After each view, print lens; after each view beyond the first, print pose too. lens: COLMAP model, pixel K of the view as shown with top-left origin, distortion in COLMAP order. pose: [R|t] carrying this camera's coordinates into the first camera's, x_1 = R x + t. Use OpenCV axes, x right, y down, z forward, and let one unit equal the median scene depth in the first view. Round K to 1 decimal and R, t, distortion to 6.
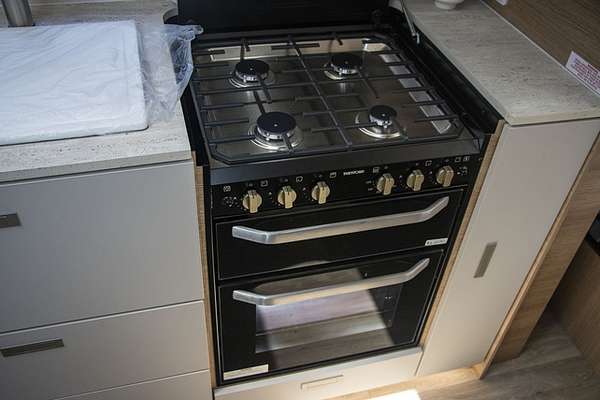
lens RADIAL K [[552.0, 0, 300.0], [0, 552.0, 200.0], [0, 0, 1]] dist [-0.039638, 0.007248]
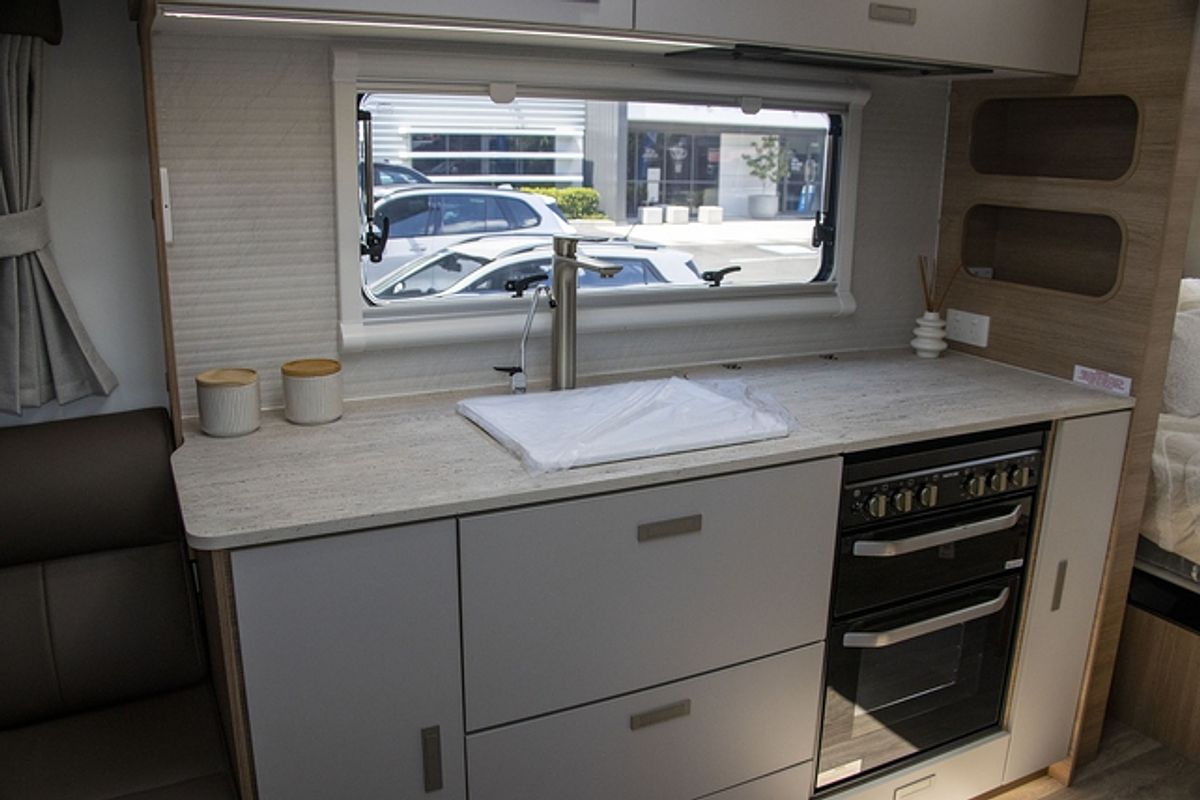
lens RADIAL K [[967.6, 0, 600.0], [0, 967.6, 400.0], [0, 0, 1]] dist [-0.190735, 0.163459]
pose [[0.980151, -0.088885, 0.177212, -0.702442], [0.157873, 0.890615, -0.426475, 0.394903], [-0.119920, 0.445986, 0.886970, -0.456233]]
